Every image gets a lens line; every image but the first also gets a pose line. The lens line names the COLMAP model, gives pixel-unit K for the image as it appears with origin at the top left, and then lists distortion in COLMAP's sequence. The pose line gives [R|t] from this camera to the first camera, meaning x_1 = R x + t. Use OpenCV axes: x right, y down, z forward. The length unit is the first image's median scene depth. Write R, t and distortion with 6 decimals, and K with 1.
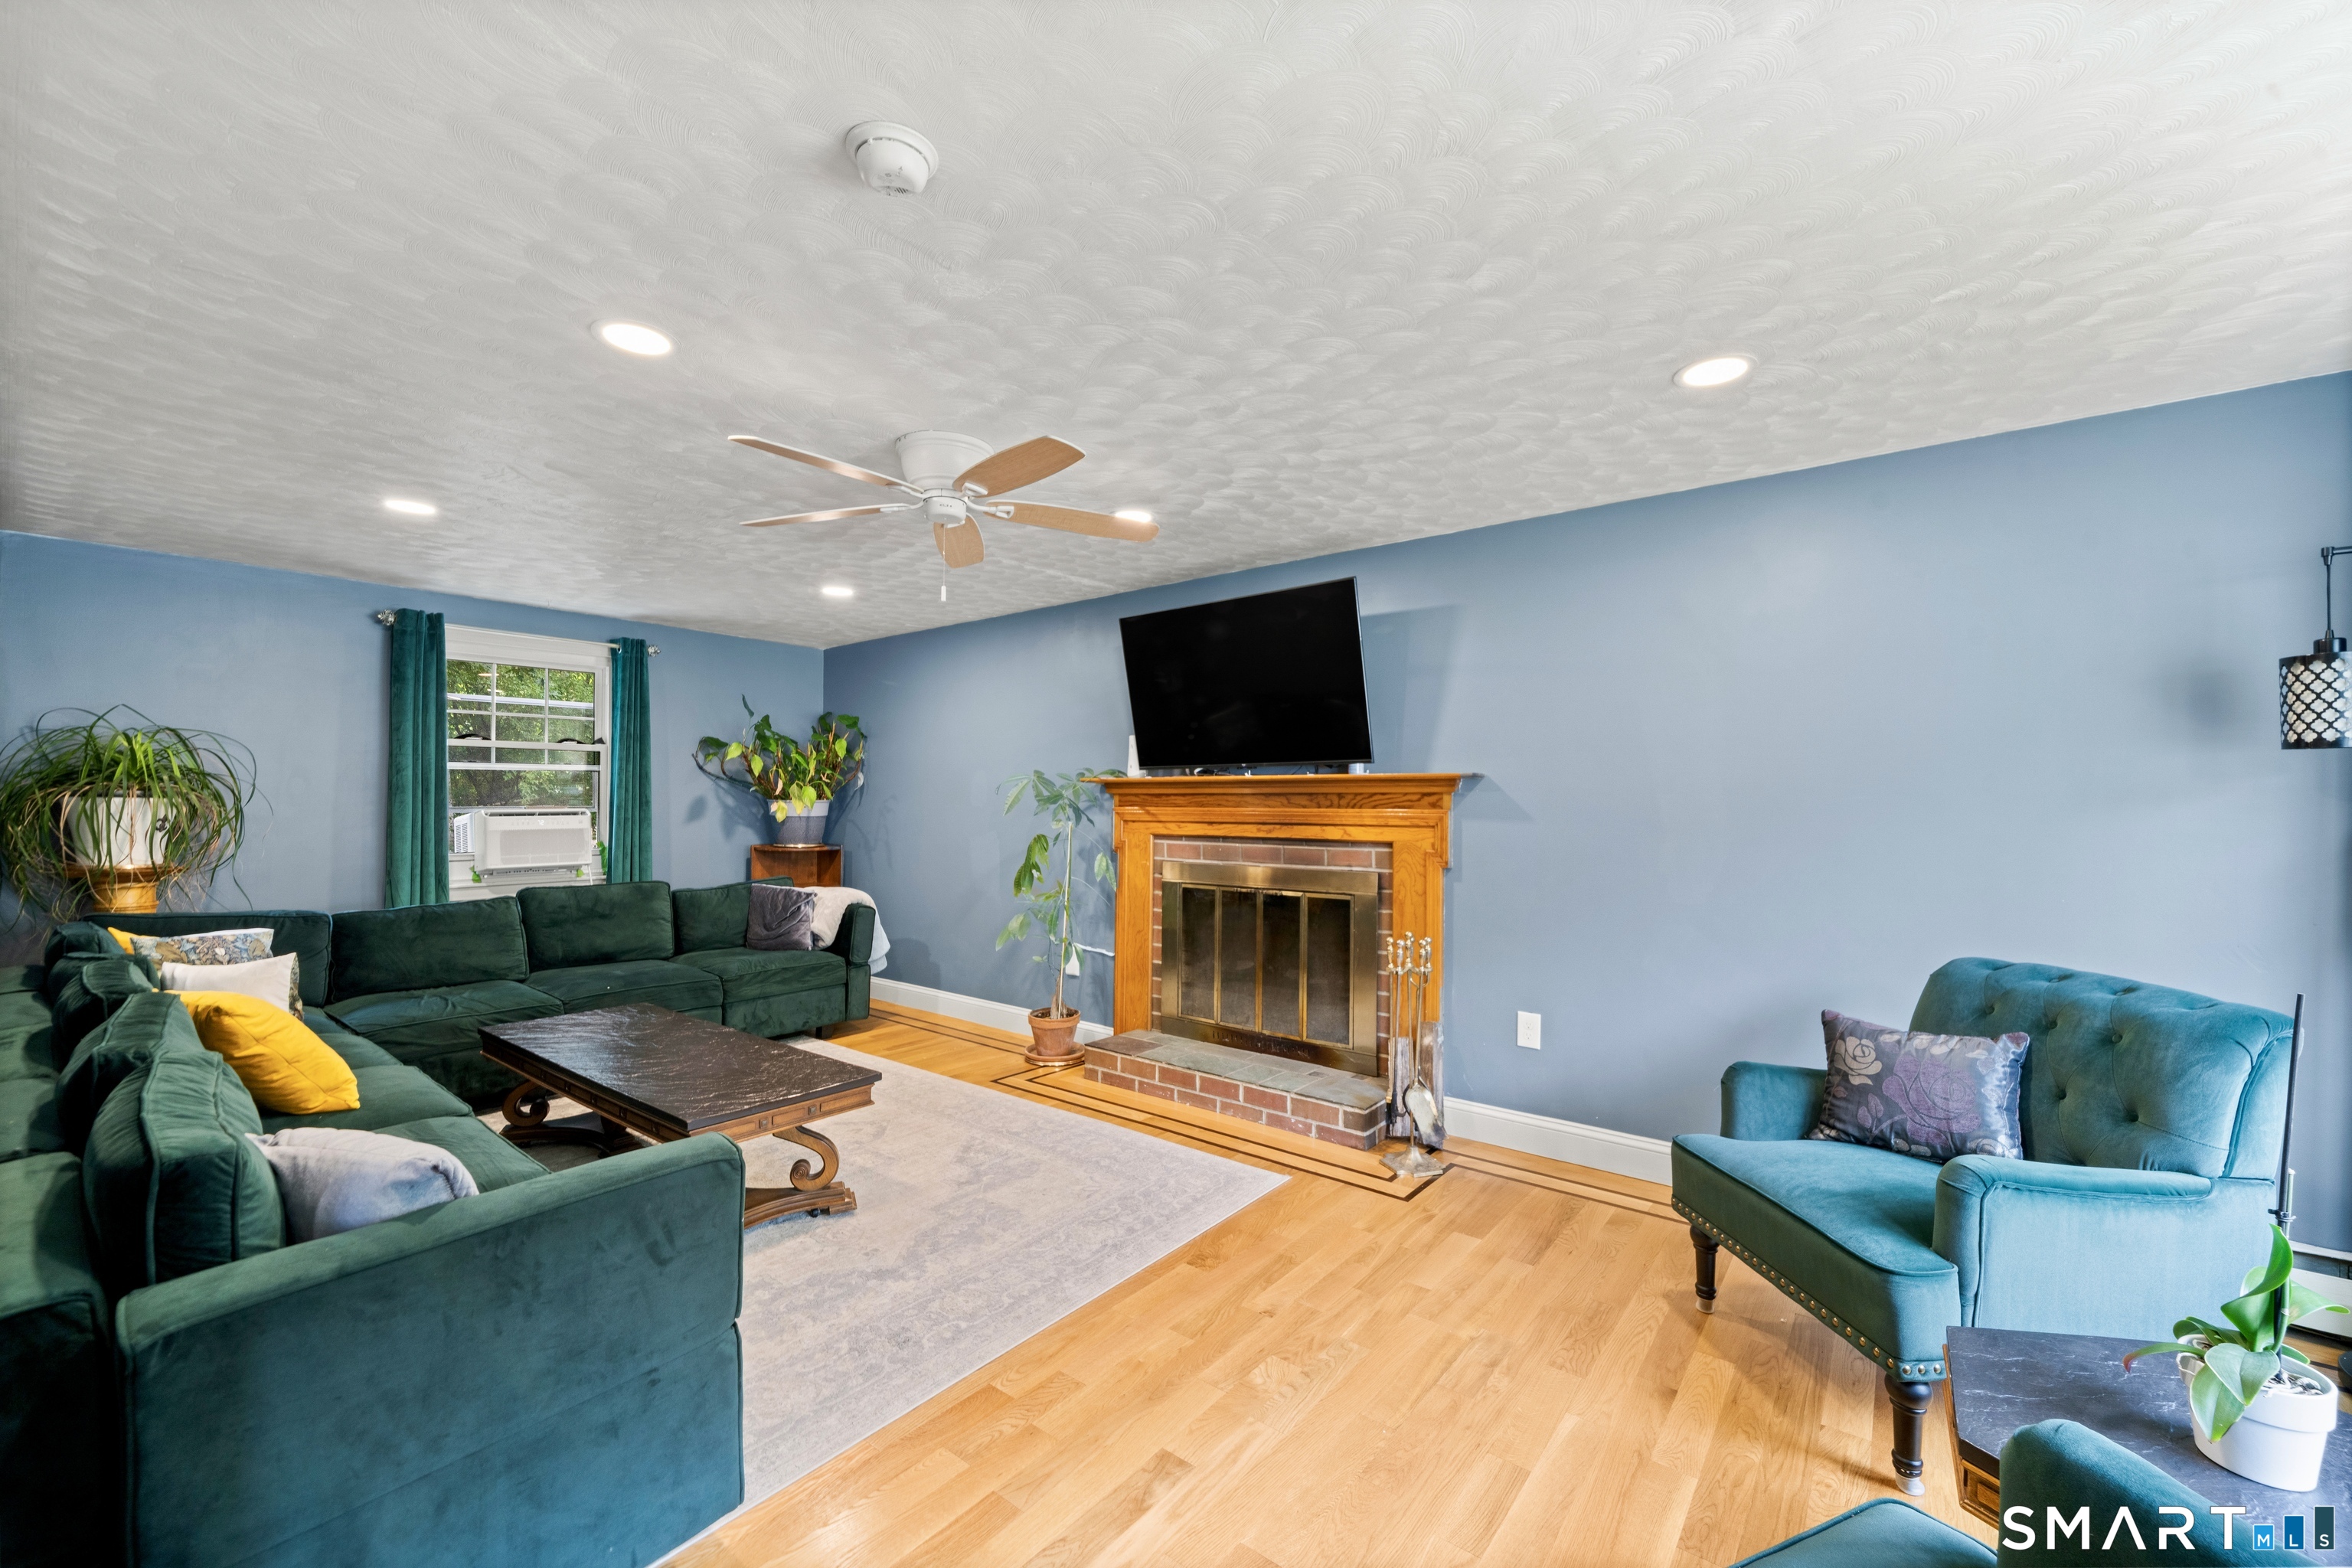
lens RADIAL K [[967.8, 0, 1172.1], [0, 967.8, 793.4], [0, 0, 1]] dist [0.000323, -0.000155]
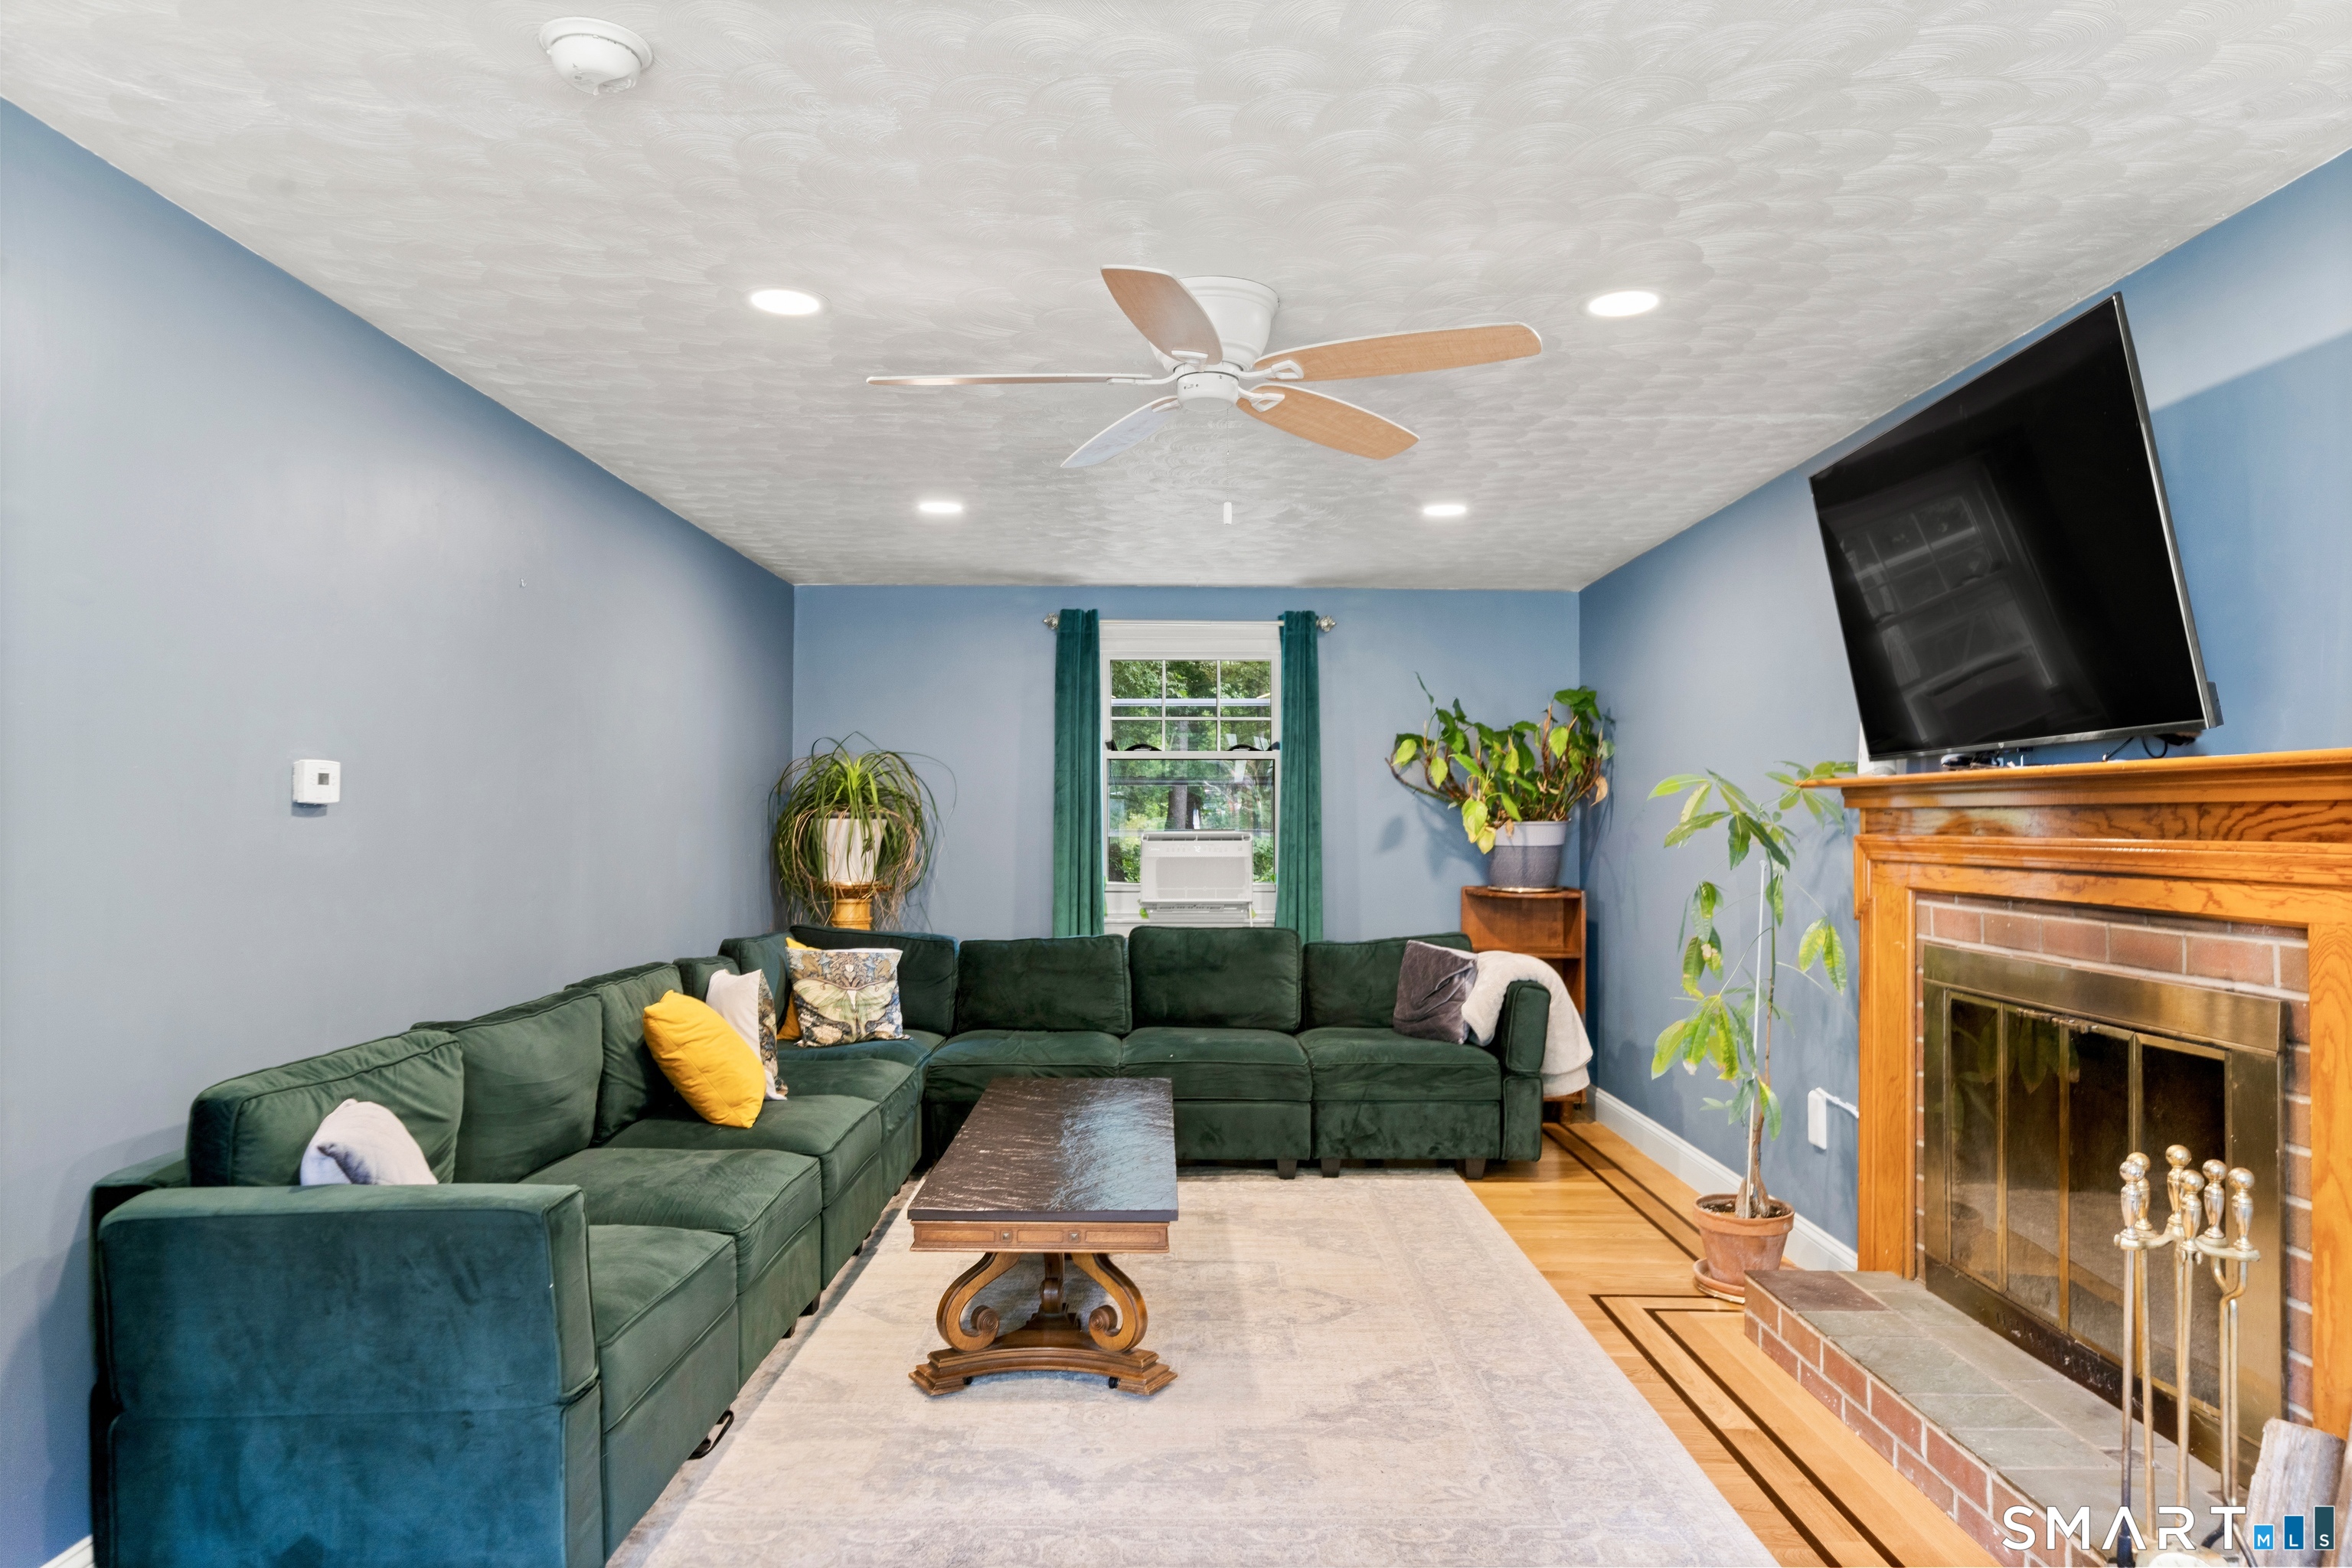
lens RADIAL K [[1508.6, 0, 1171.9], [0, 1508.6, 790.1], [0, 0, 1]] dist [0.002200, -0.004144]
pose [[0.611997, -0.016339, -0.790691, 0.411300], [0.004608, 0.999843, -0.017095, 0.002838], [0.790847, 0.006819, 0.611976, 0.239657]]
